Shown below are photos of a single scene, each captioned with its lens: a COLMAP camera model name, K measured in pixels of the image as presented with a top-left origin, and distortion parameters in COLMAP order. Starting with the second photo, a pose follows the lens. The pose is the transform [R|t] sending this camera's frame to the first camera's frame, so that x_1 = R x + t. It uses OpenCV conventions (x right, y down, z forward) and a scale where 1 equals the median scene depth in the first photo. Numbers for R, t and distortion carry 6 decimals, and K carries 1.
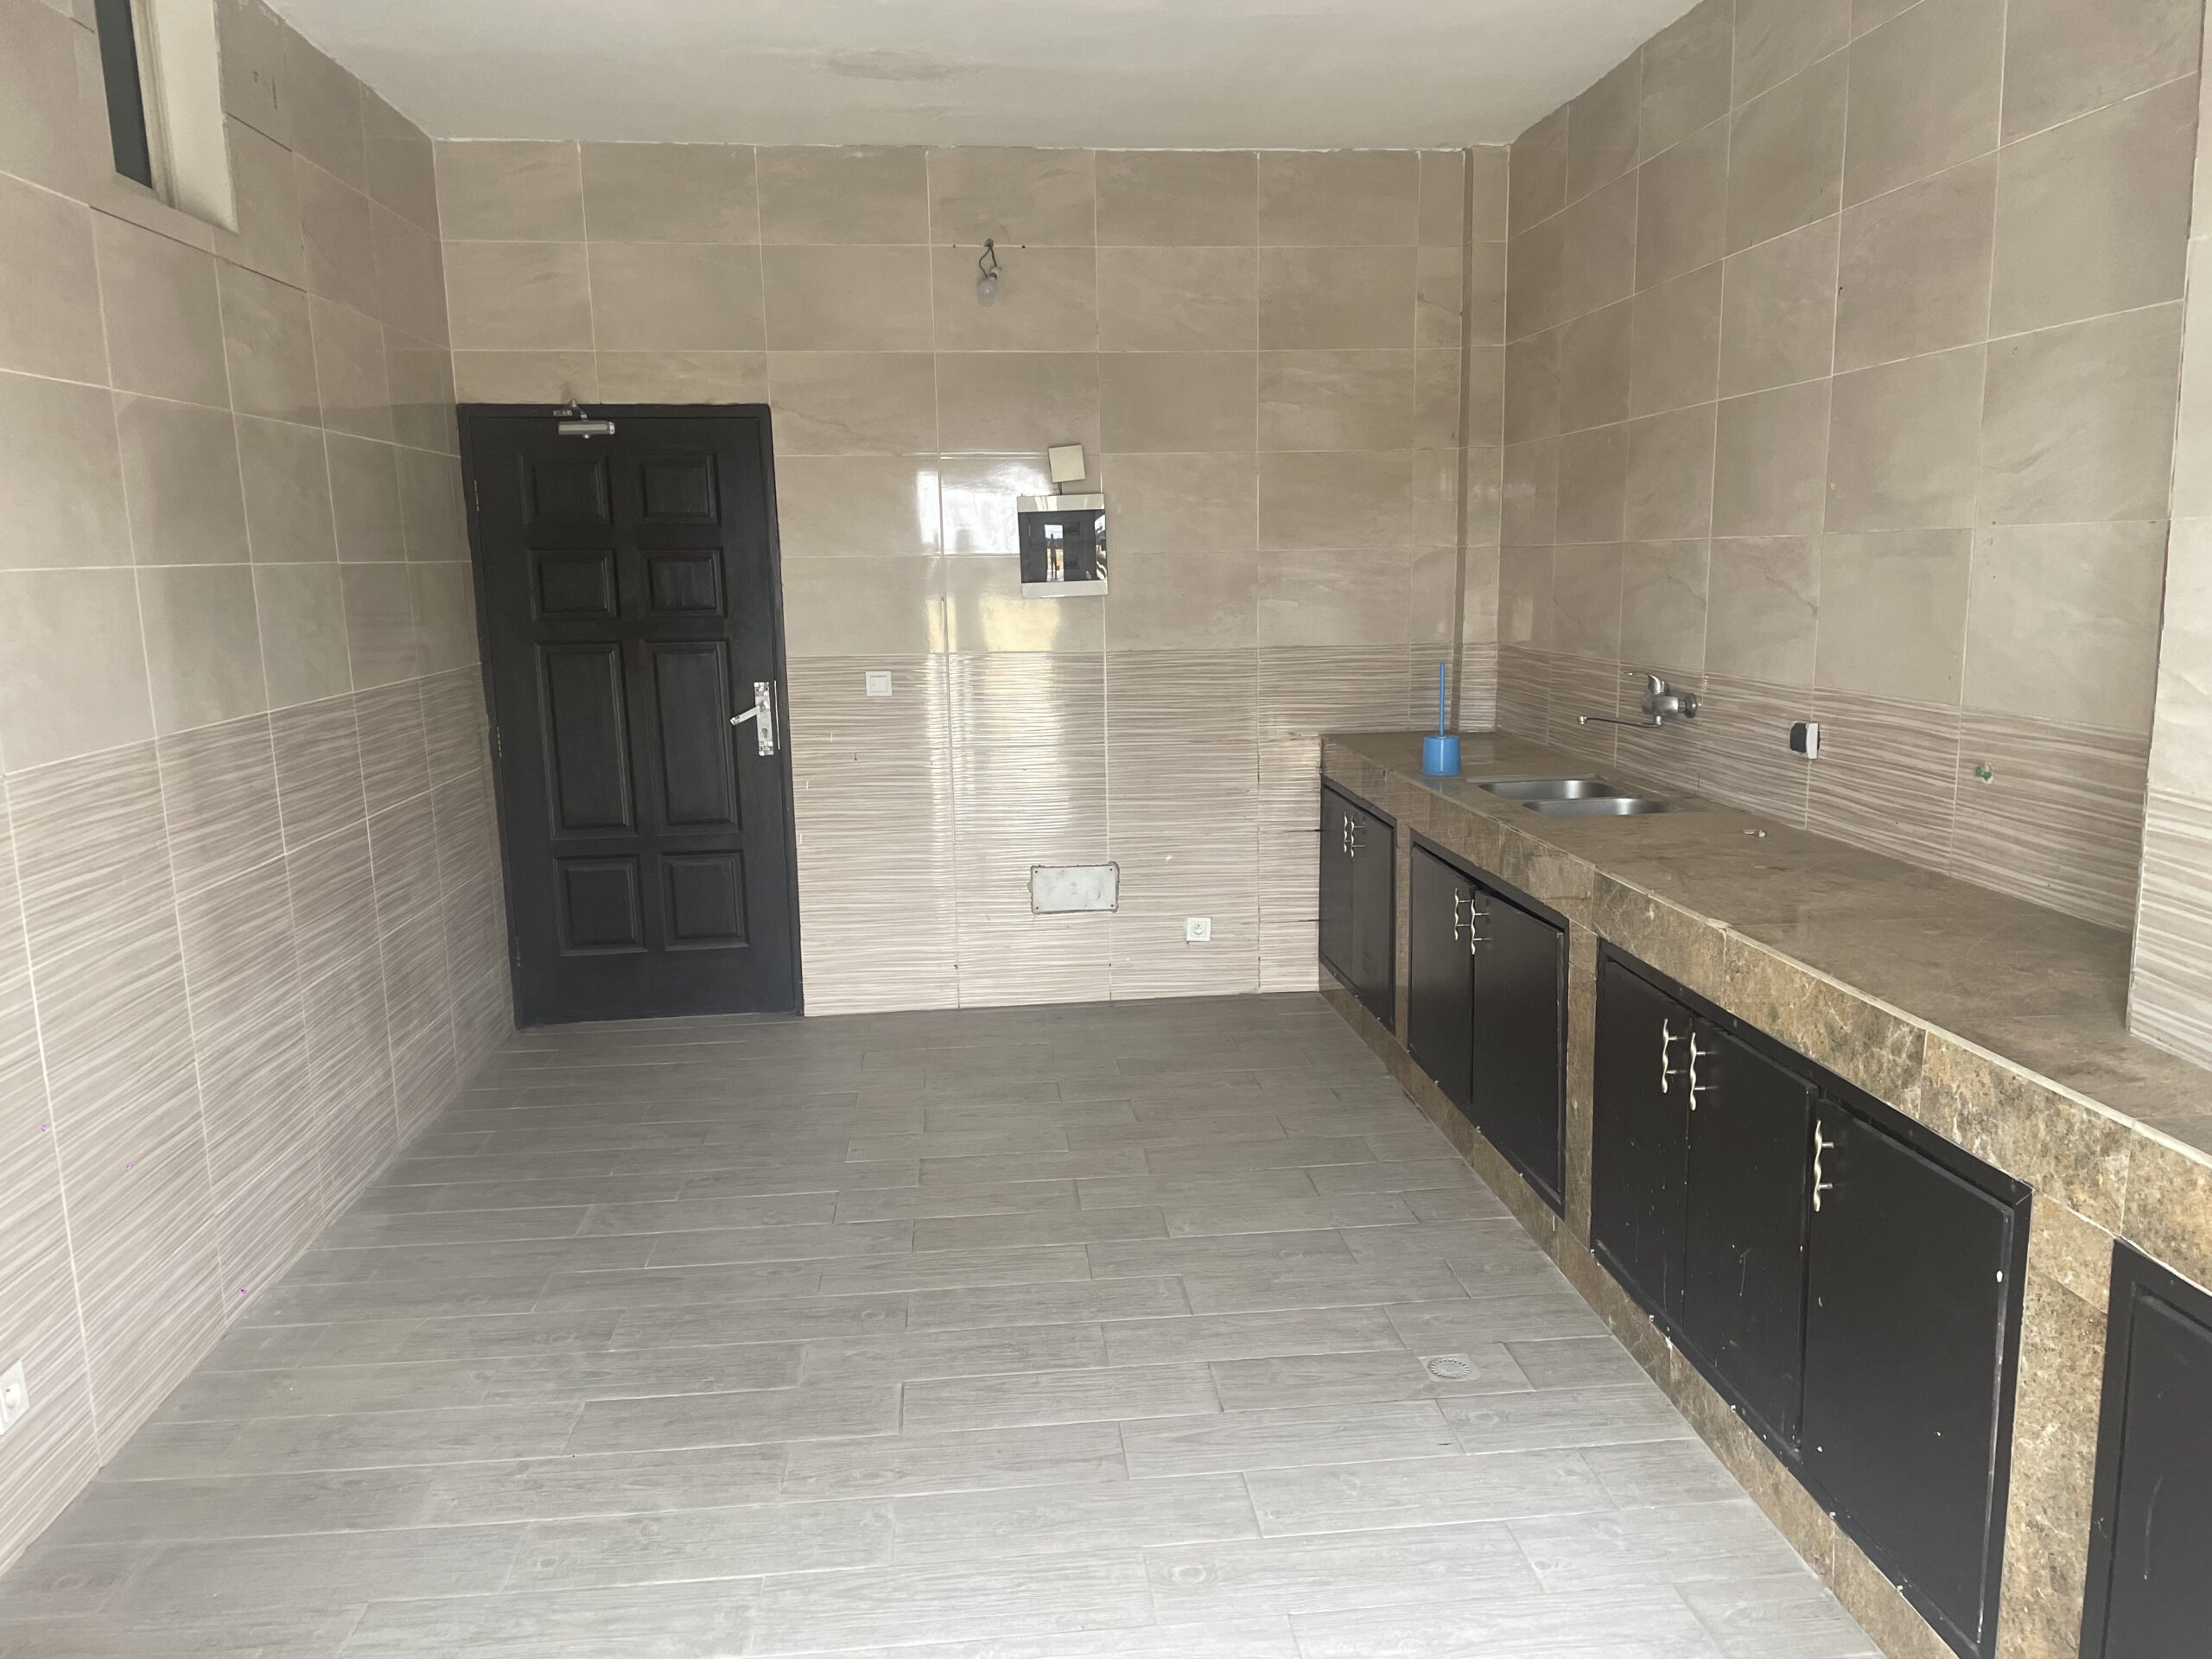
lens RADIAL K [[1663.5, 0, 1103.7], [0, 1663.5, 839.1], [0, 0, 1]] dist [0.107156, -0.129510]
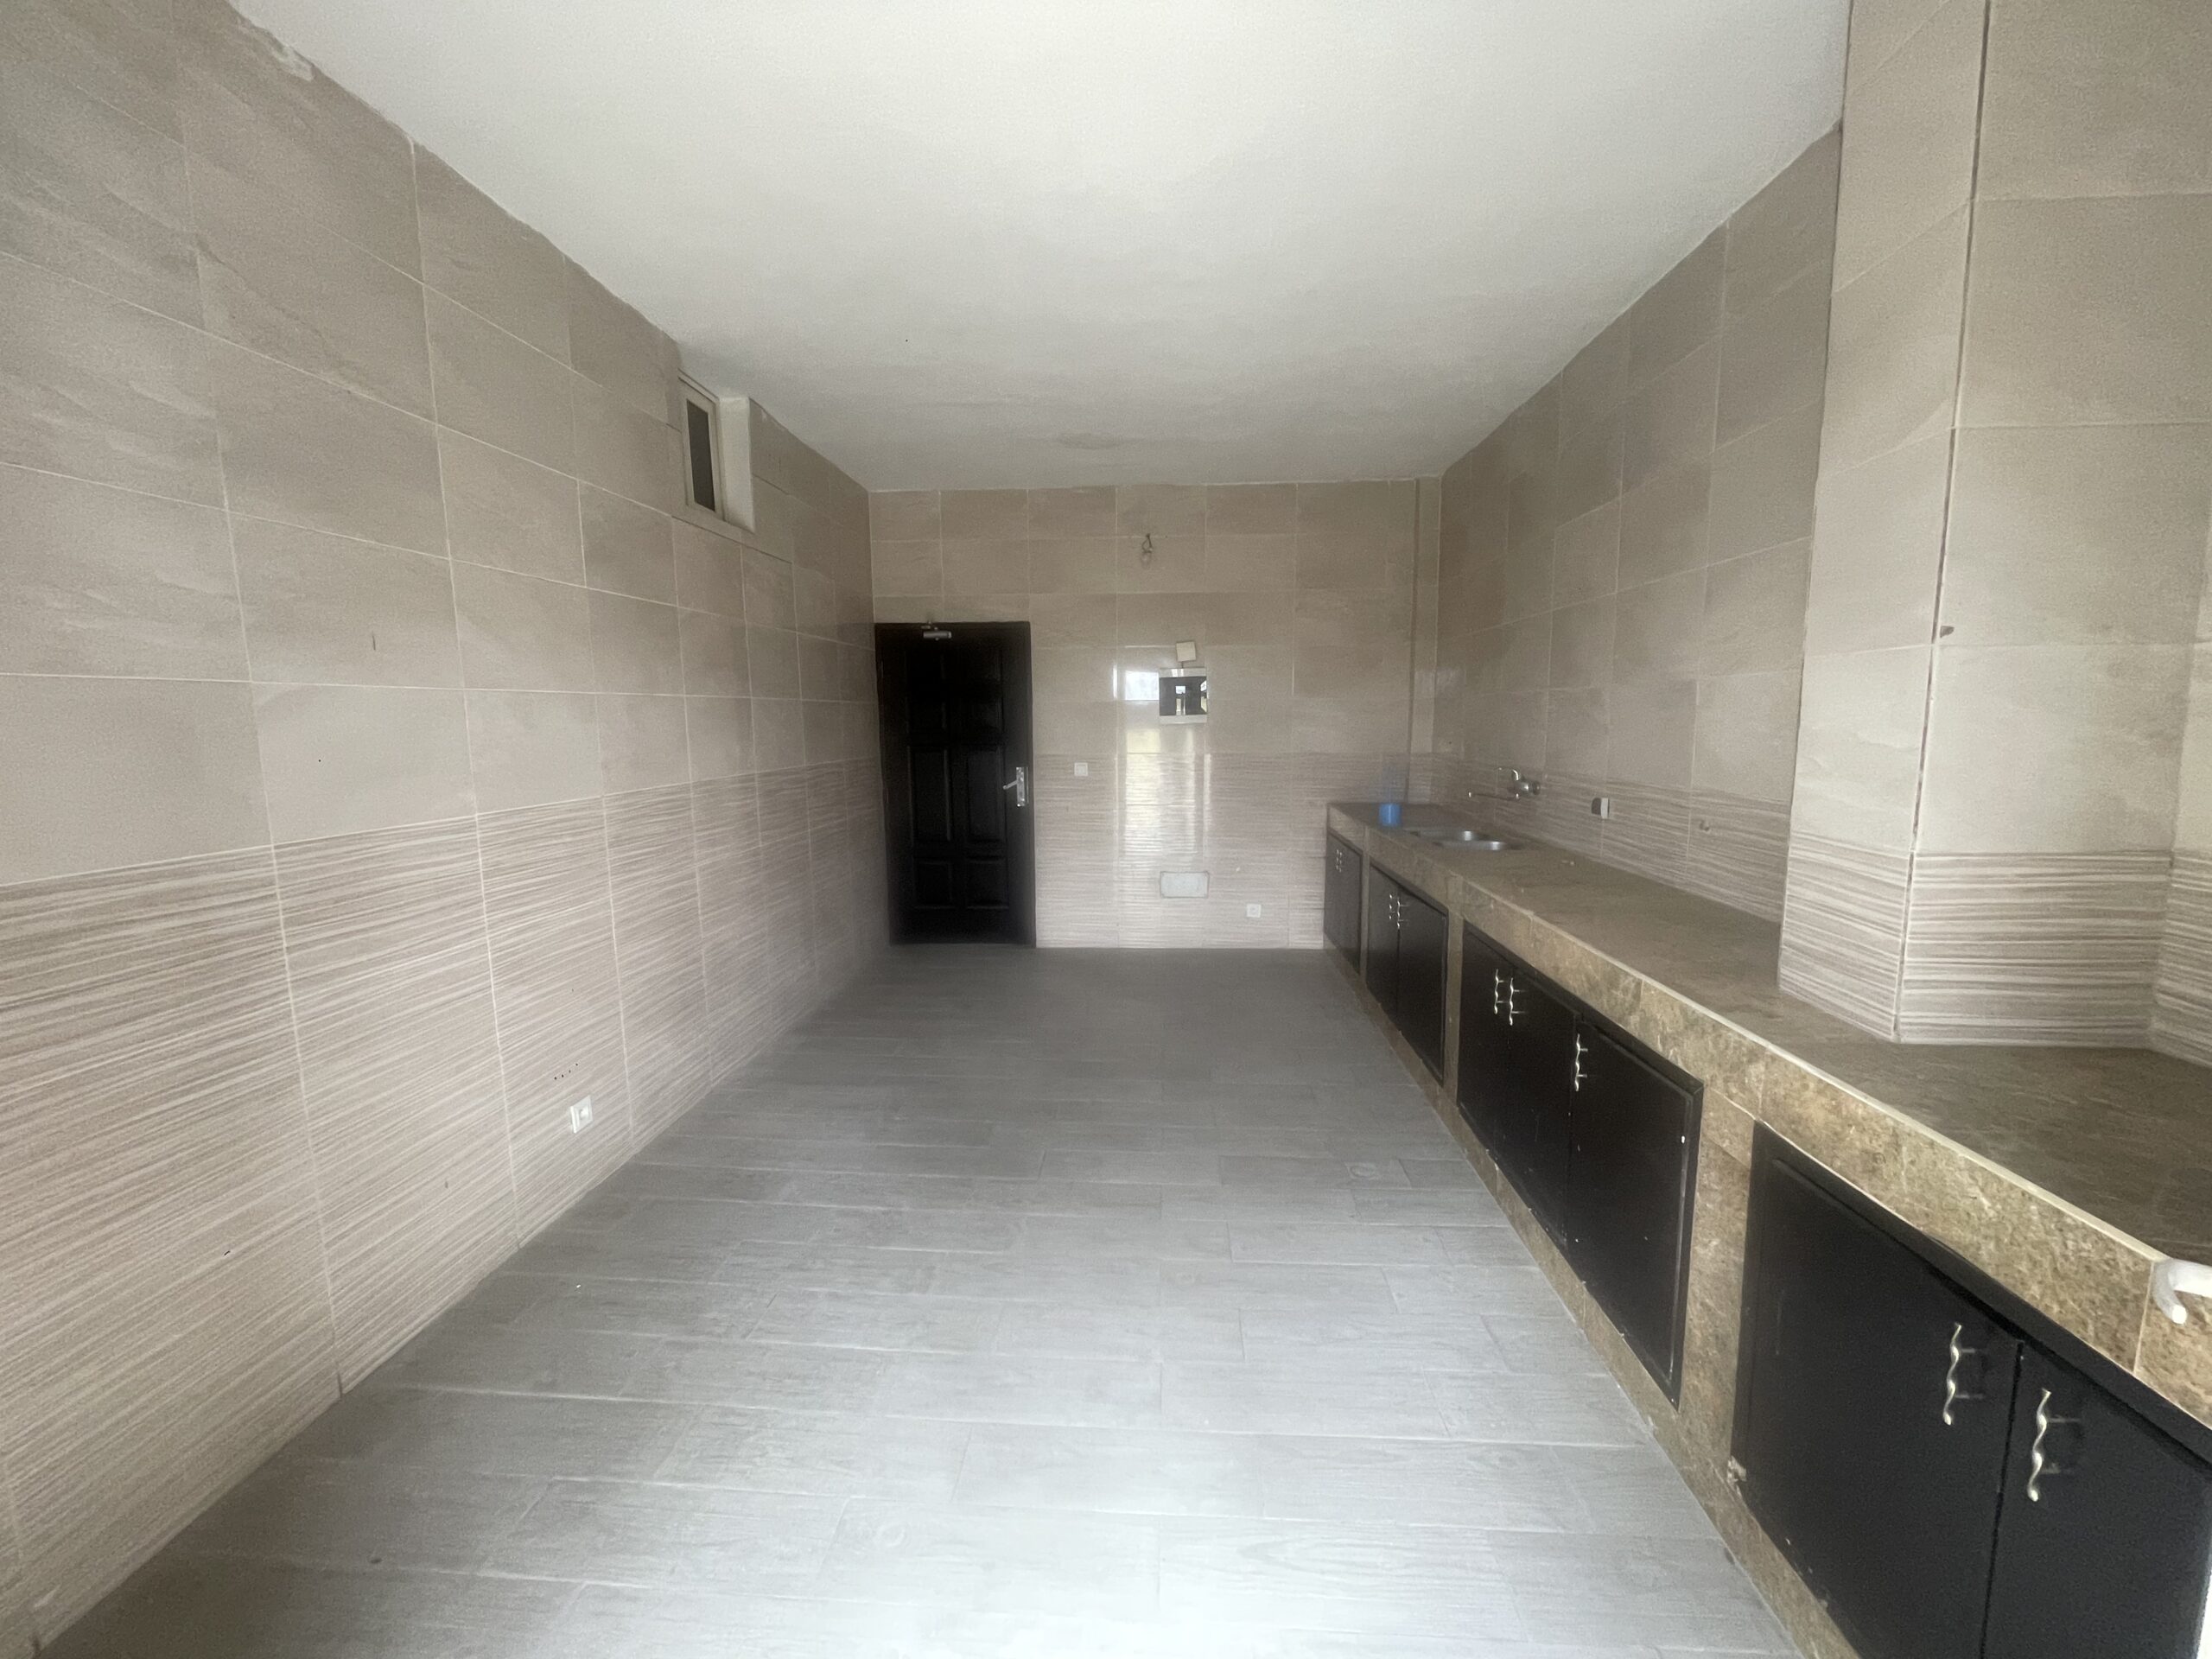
lens RADIAL K [[890.5, 0, 1101.6], [0, 890.5, 821.0], [0, 0, 1]] dist [-0.000134, 0.000766]
pose [[0.986216, 0.029527, -0.162805, 0.083155], [-0.037625, 0.998191, -0.046885, 0.016022], [0.161126, 0.052365, 0.985544, 0.062163]]
